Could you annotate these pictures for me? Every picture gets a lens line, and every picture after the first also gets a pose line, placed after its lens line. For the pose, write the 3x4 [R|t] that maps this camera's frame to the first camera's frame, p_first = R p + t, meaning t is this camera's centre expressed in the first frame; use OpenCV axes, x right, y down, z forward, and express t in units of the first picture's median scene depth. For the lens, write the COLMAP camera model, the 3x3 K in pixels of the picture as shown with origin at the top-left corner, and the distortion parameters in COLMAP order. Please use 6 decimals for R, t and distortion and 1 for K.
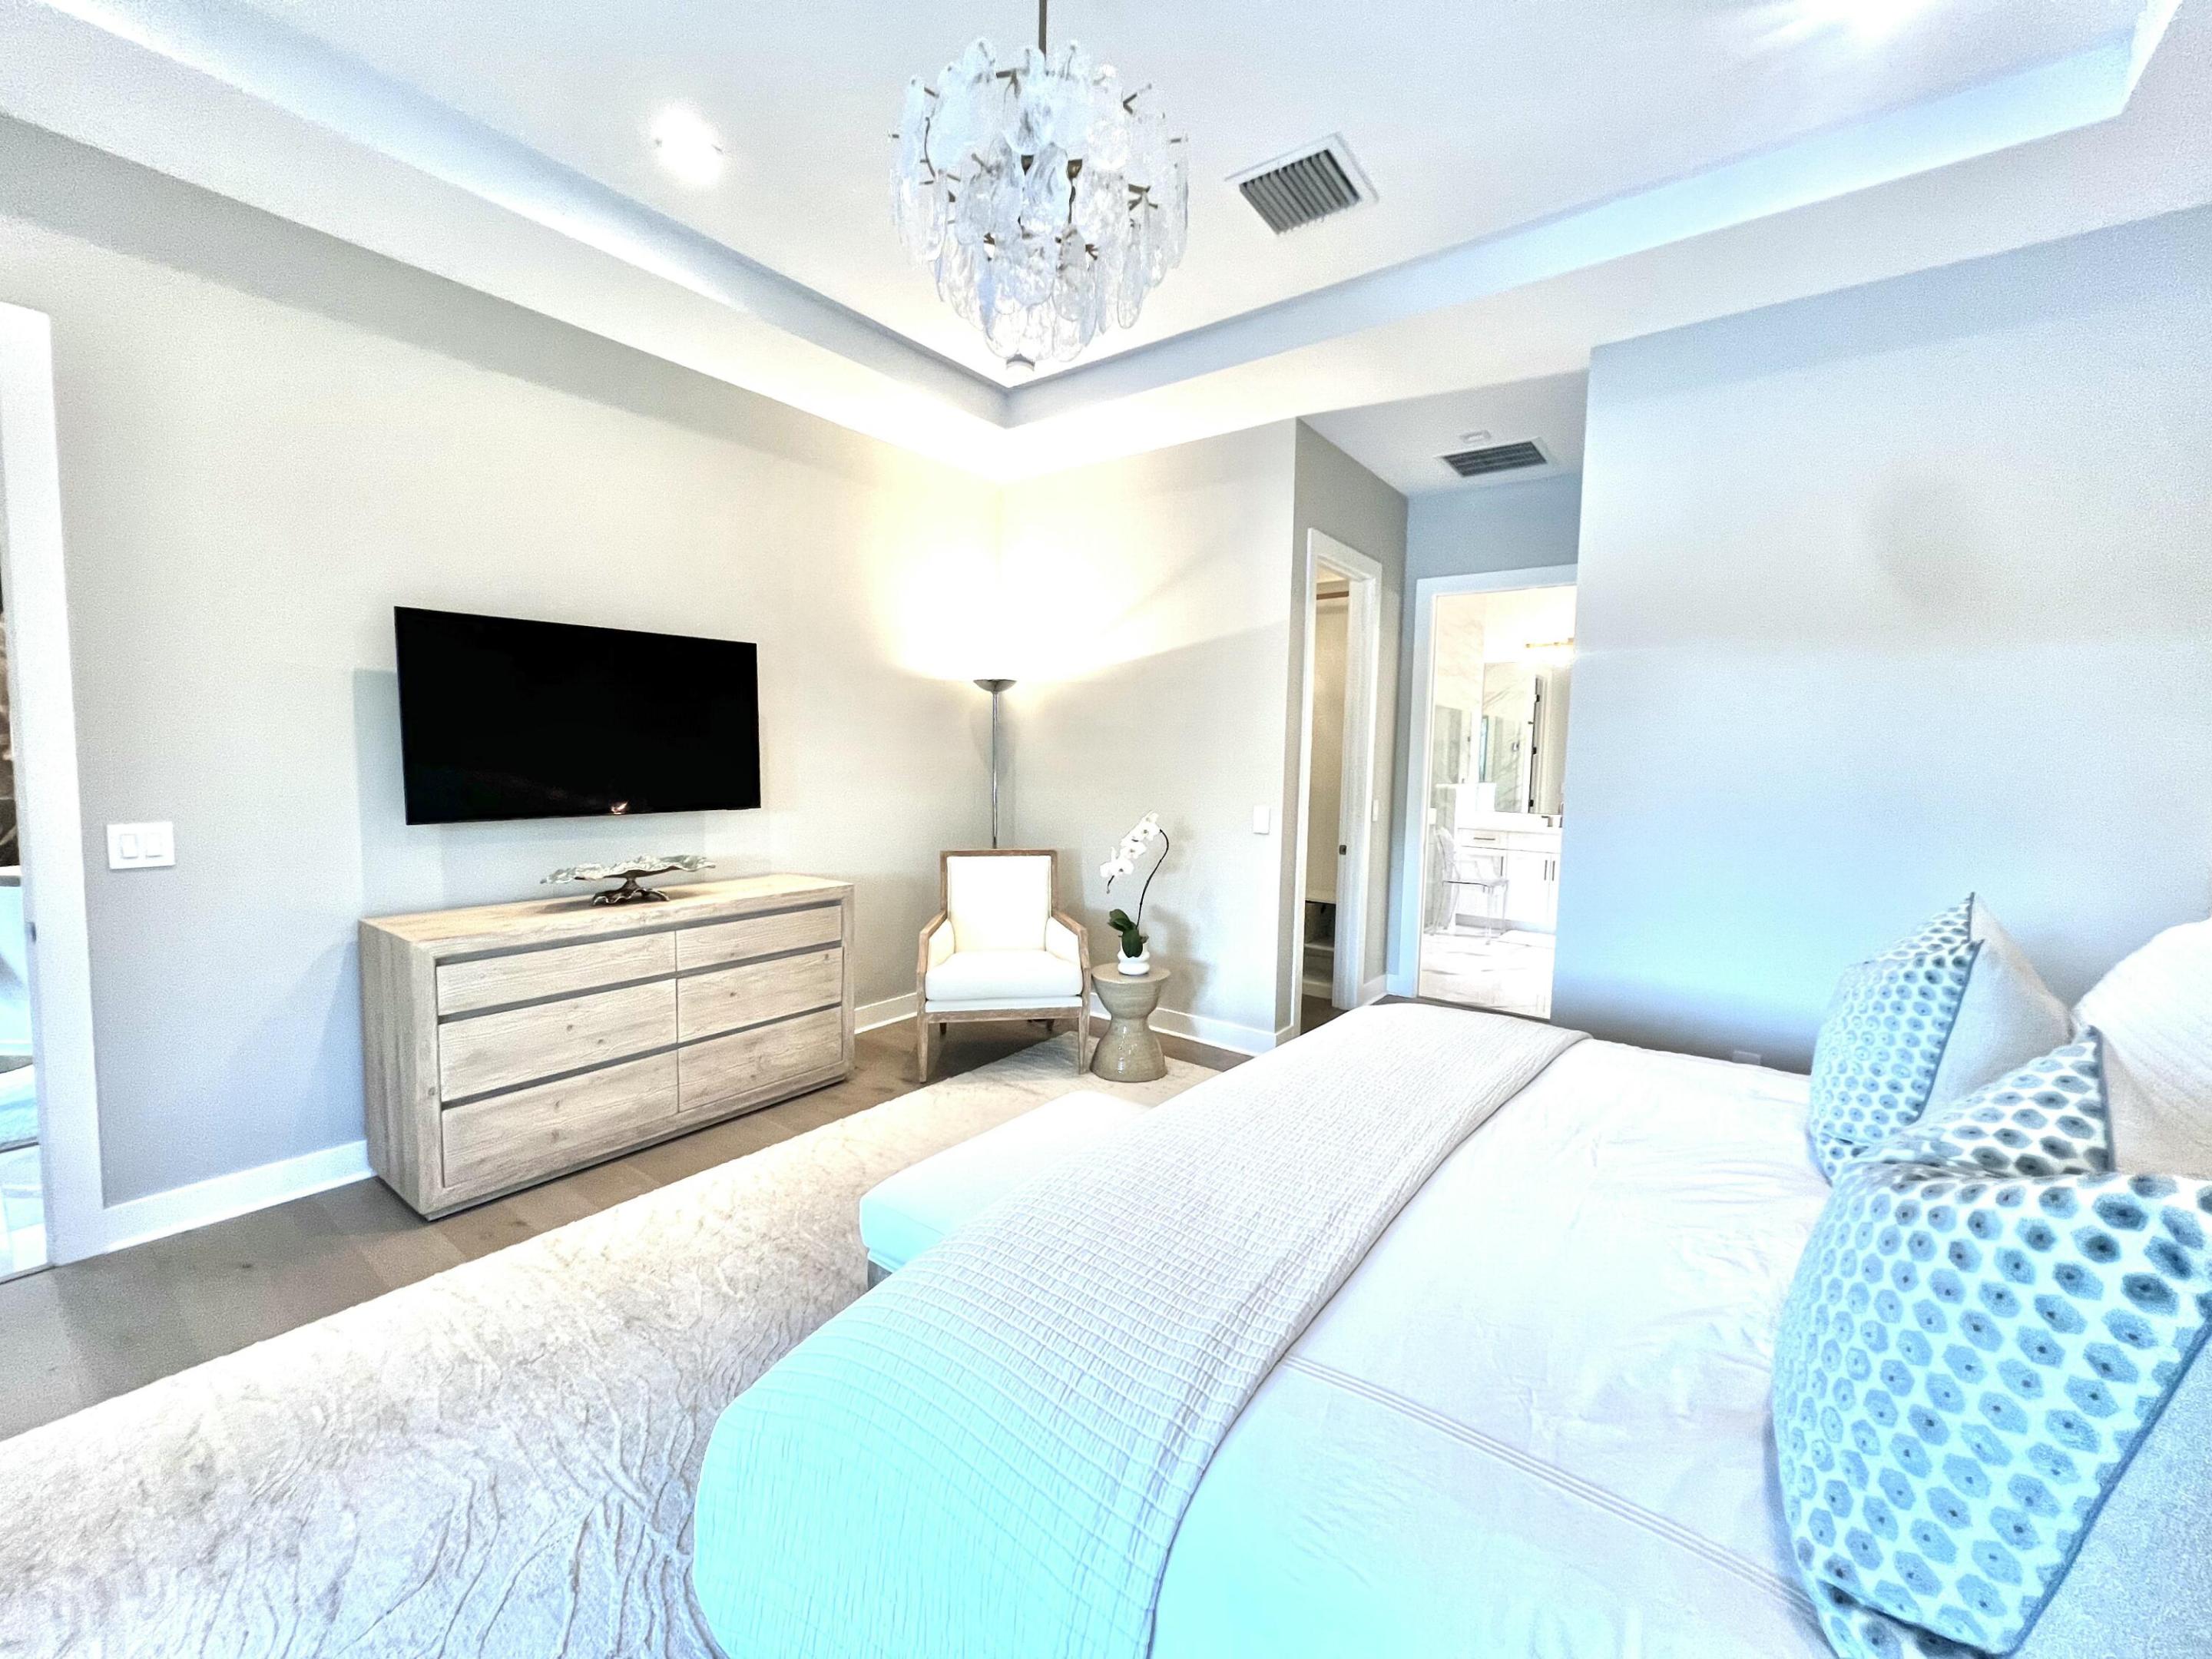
lens RADIAL K [[883.3, 0, 1103.1], [0, 883.3, 825.4], [0, 0, 1]] dist [-0.000198, 0.000373]
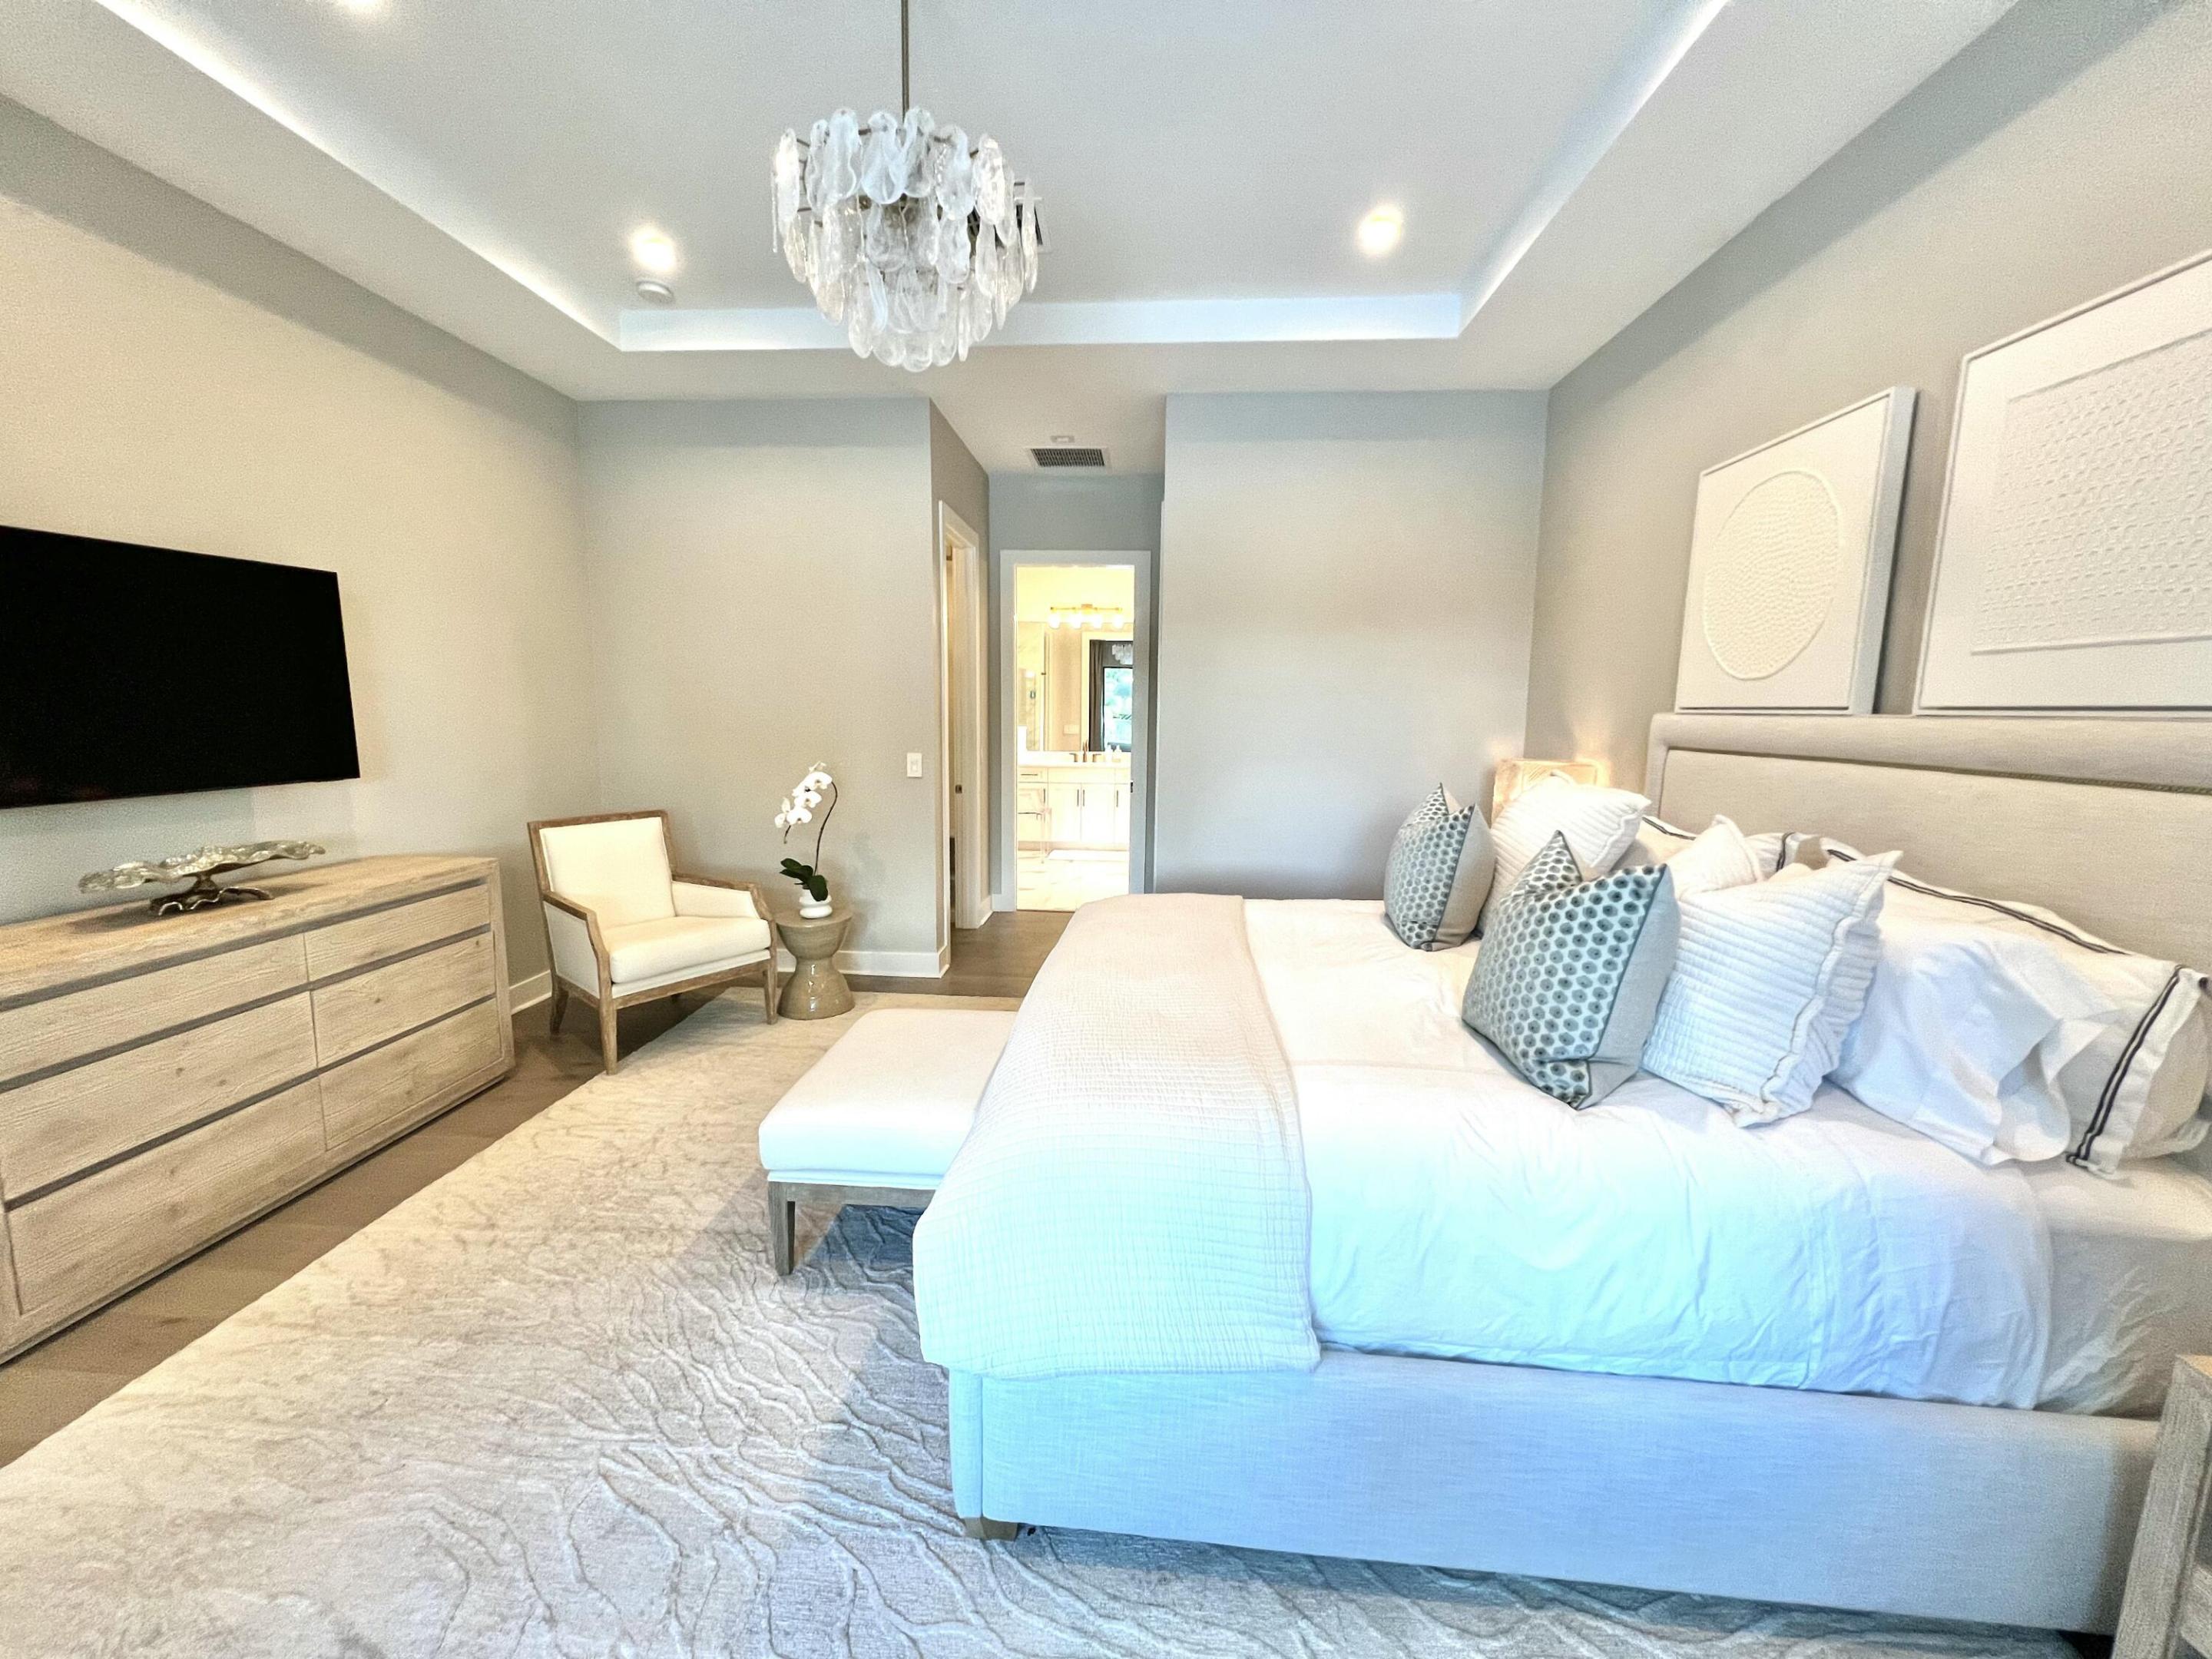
lens RADIAL K [[883.3, 0, 1102.7], [0, 883.3, 828.4], [0, 0, 1]] dist [-0.000198, 0.000373]
pose [[0.835099, -0.083941, 0.543657, -0.346245], [0.048354, 0.995665, 0.079456, -0.005505], [-0.547970, -0.040066, 0.835538, -0.083654]]
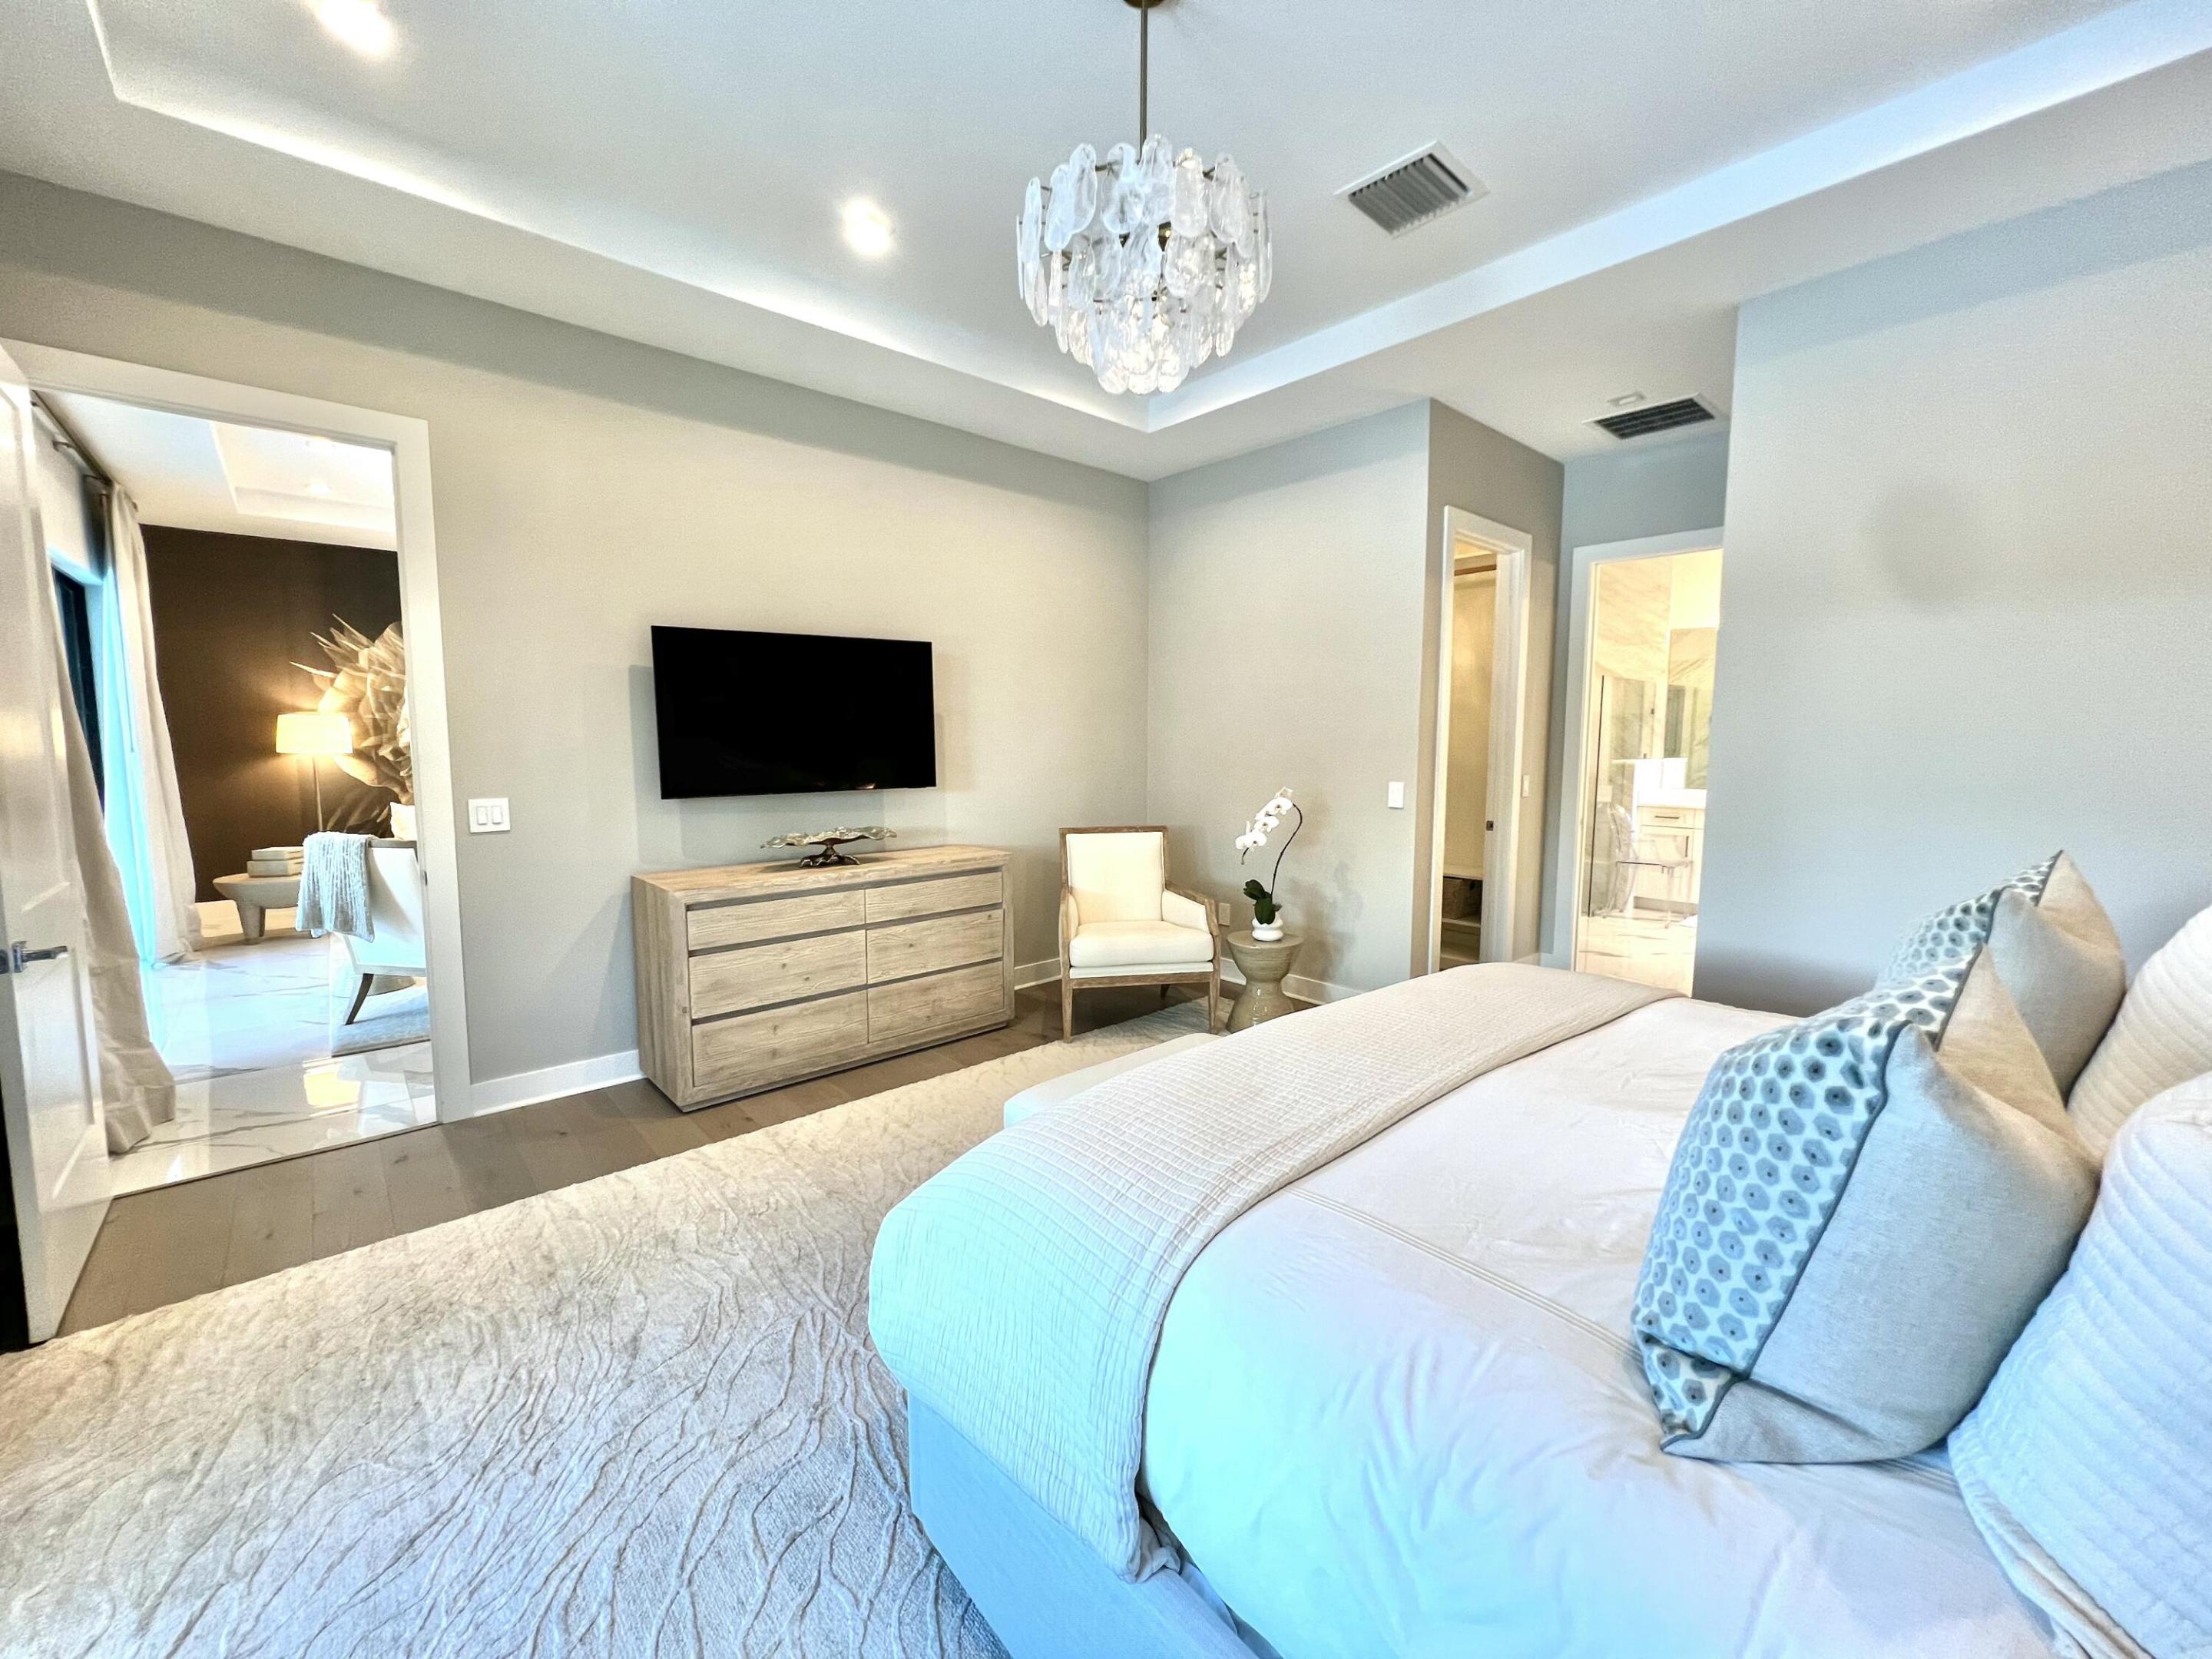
lens RADIAL K [[883.3, 0, 1102.6], [0, 883.3, 827.4], [0, 0, 1]] dist [-0.000198, 0.000373]
pose [[0.981028, 0.000961, -0.193866, 0.066189], [0.002925, 0.999800, 0.019761, 0.015541], [0.193846, -0.019953, 0.980829, -0.110793]]
